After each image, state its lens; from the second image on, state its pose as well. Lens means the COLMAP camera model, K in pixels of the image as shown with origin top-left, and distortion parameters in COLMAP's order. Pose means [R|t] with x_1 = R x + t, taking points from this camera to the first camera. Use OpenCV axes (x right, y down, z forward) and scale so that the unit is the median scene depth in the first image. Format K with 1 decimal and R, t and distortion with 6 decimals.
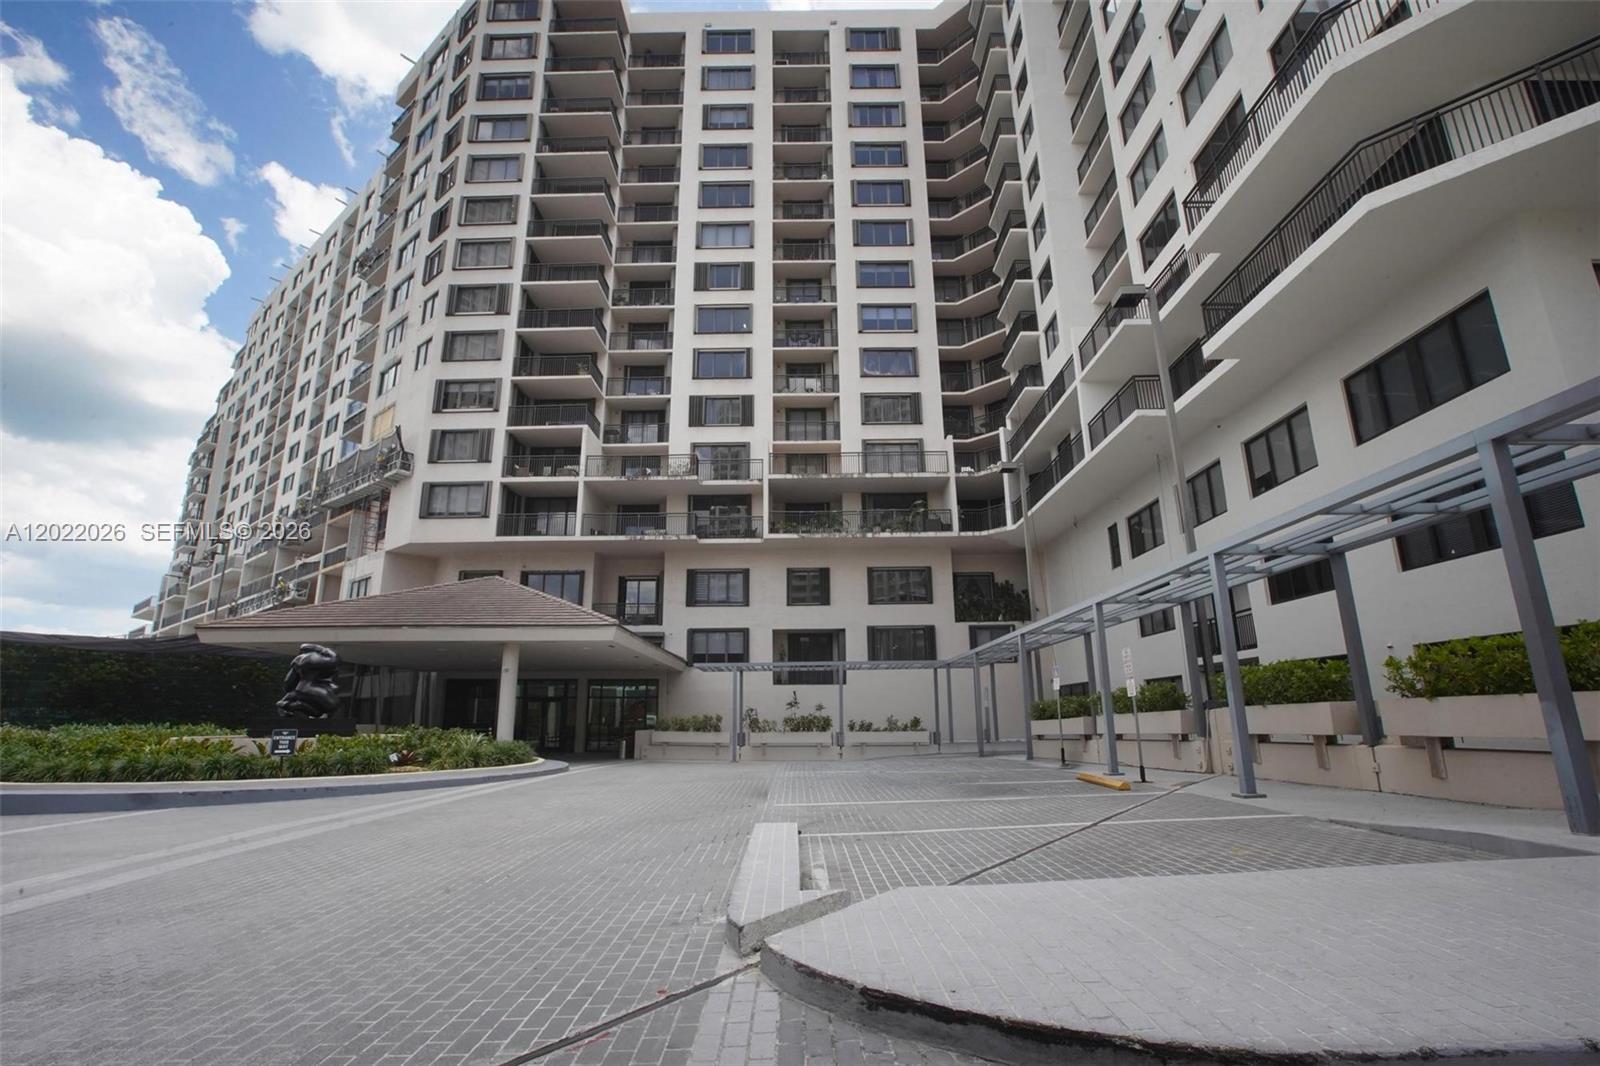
lens RADIAL K [[756.4, 0, 793.9], [0, 756.4, 530.3], [0, 0, 1]] dist [-0.059451, 0.024295]
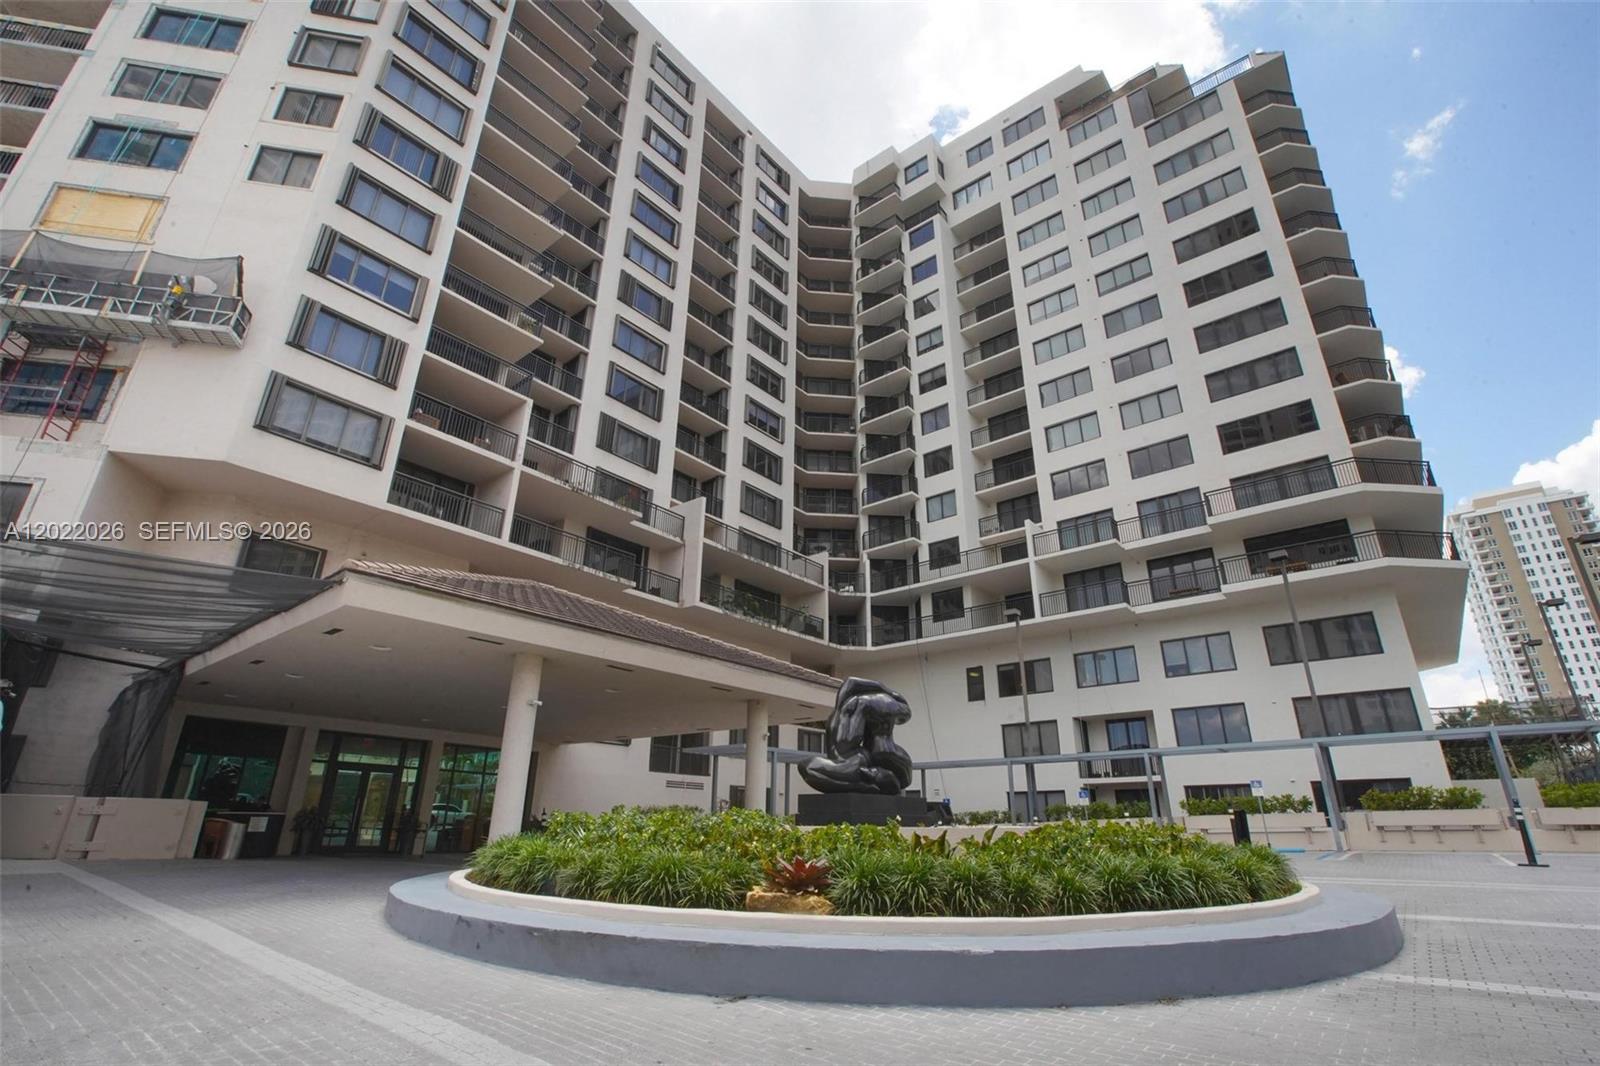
lens RADIAL K [[739.5, 0, 802.8], [0, 739.5, 533.3], [0, 0, 1]] dist [-0.047174, 0.019633]
pose [[0.628676, 0.305133, 0.715305, -0.588750], [-0.210814, 0.952235, -0.220920, 0.091989], [-0.748548, -0.011909, 0.662973, 0.306691]]
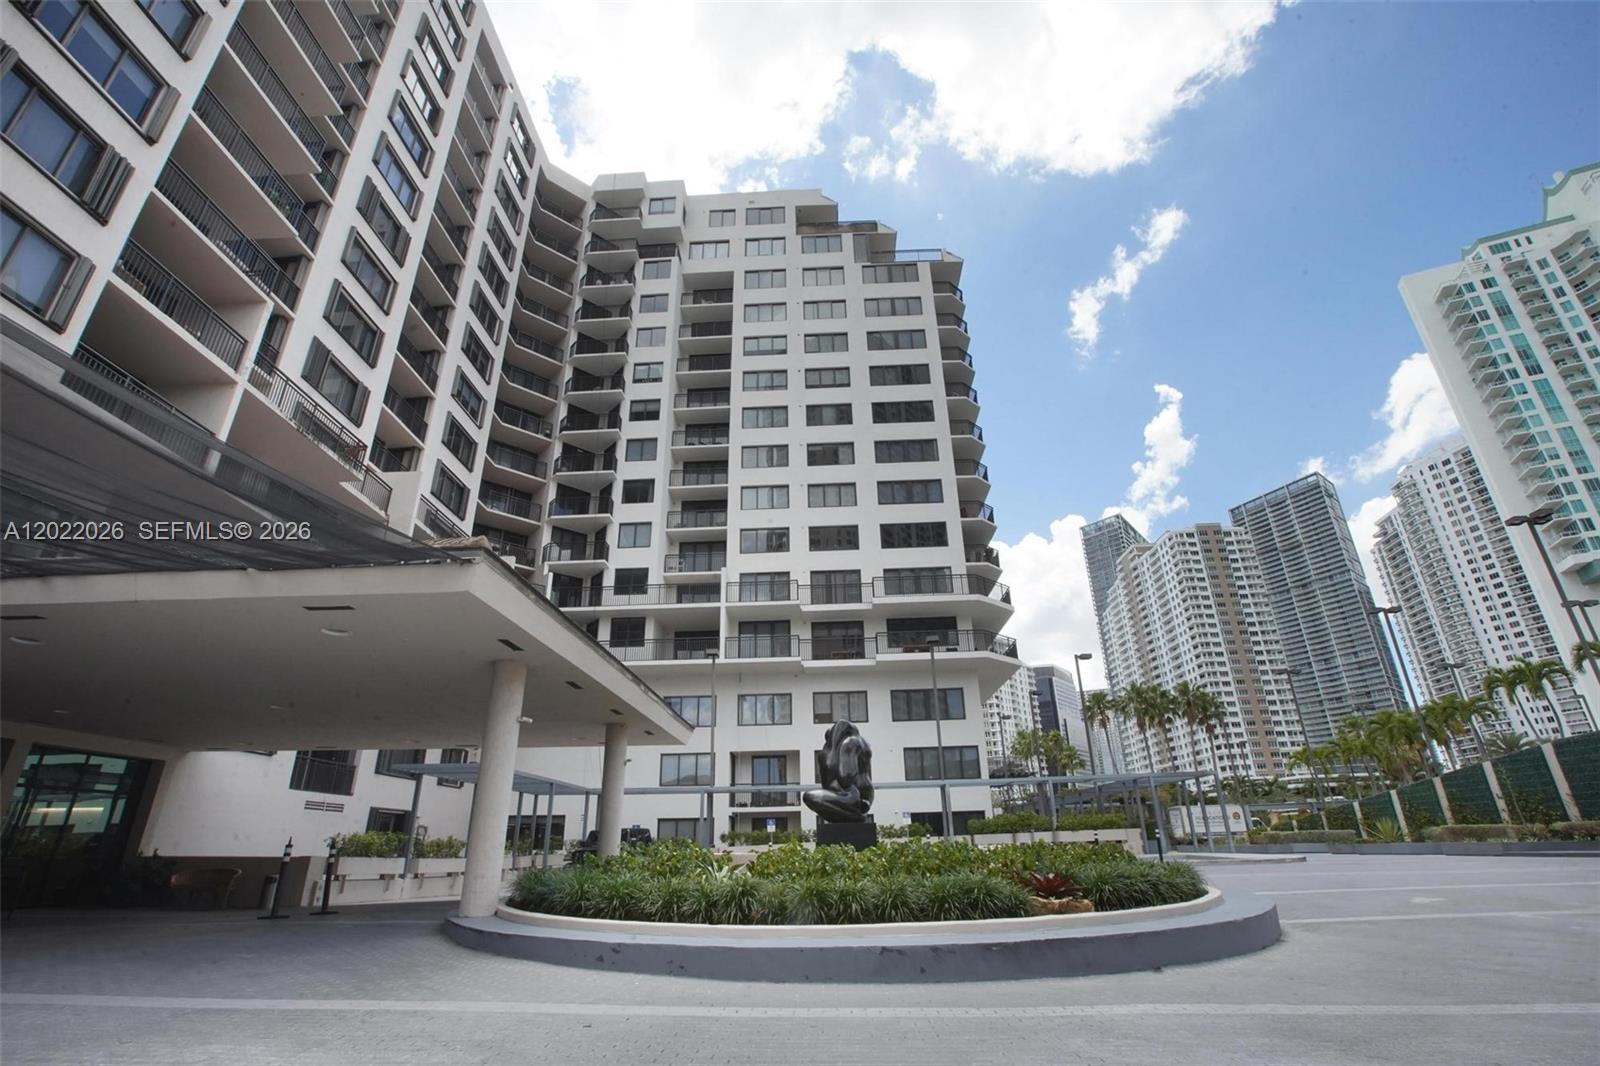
lens RADIAL K [[725.5, 0, 805.5], [0, 725.5, 547.1], [0, 0, 1]] dist [-0.063386, 0.017586]
pose [[0.035629, 0.390759, 0.919803, -0.676093], [-0.233084, 0.898254, -0.372576, 0.130984], [-0.971804, -0.201116, 0.123083, 0.491576]]
